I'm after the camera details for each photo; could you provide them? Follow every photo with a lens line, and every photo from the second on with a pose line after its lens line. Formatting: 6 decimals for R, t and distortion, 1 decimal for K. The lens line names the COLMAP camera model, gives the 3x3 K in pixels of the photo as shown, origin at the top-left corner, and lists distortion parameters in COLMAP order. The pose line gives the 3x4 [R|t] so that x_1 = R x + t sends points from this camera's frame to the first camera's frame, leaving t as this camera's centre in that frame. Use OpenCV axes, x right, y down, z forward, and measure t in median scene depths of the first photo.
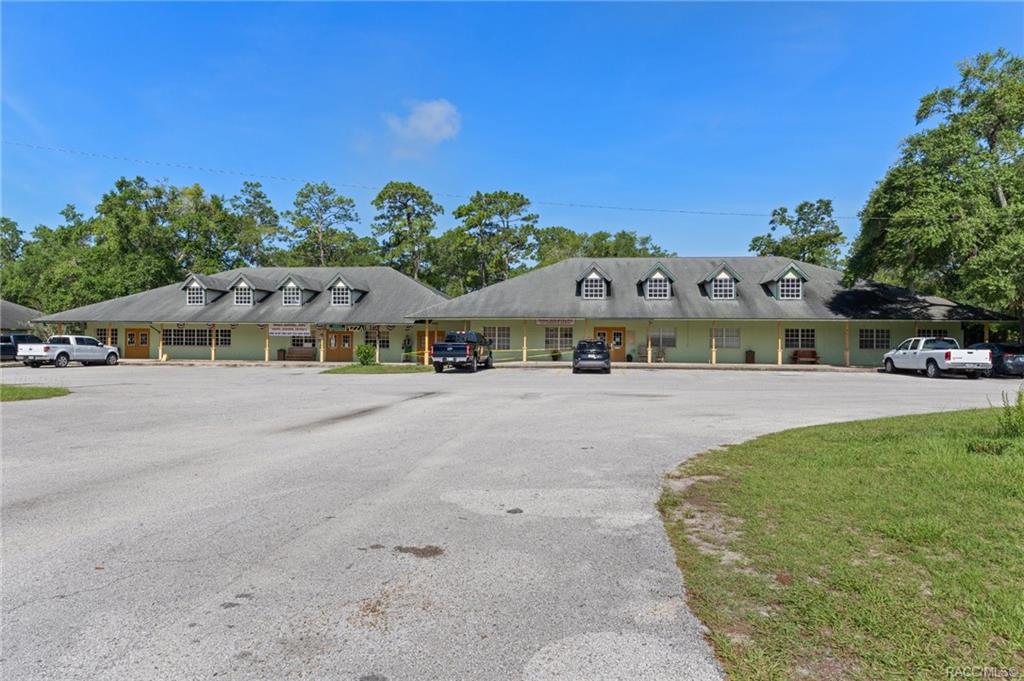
lens RADIAL K [[615.4, 0, 508.6], [0, 615.4, 343.0], [0, 0, 1]] dist [0.008413, 0.002309]
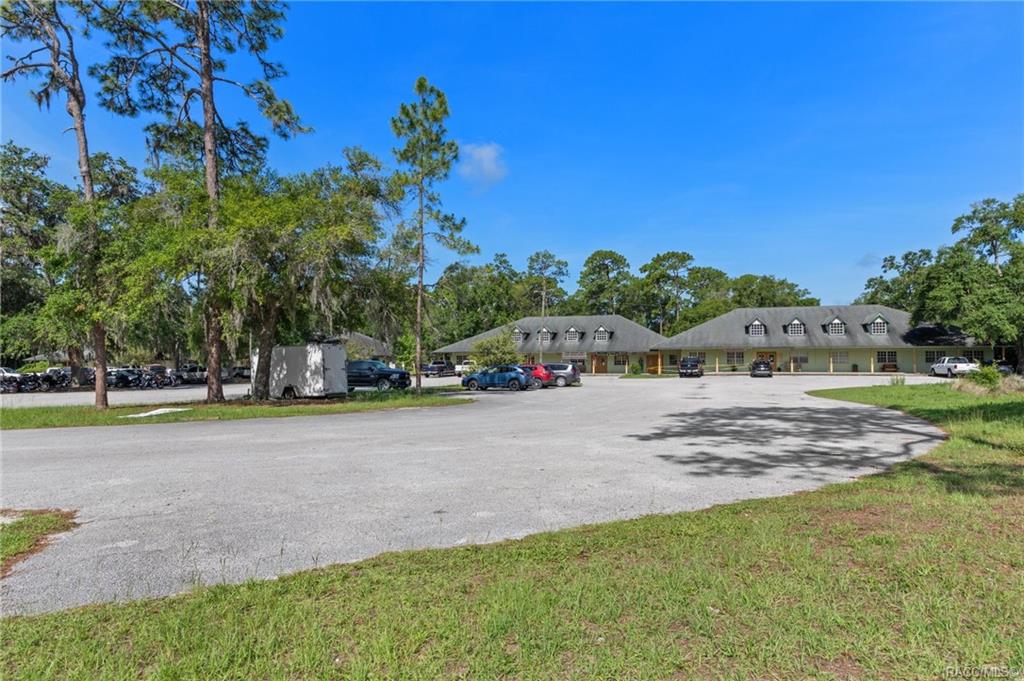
lens RADIAL K [[615.4, 0, 514.4], [0, 615.4, 341.4], [0, 0, 1]] dist [0.008413, 0.002309]
pose [[0.983364, -0.018036, -0.180750, -0.223597], [0.013723, 0.999591, -0.025089, -0.021341], [0.181128, 0.022191, 0.983209, -0.847001]]
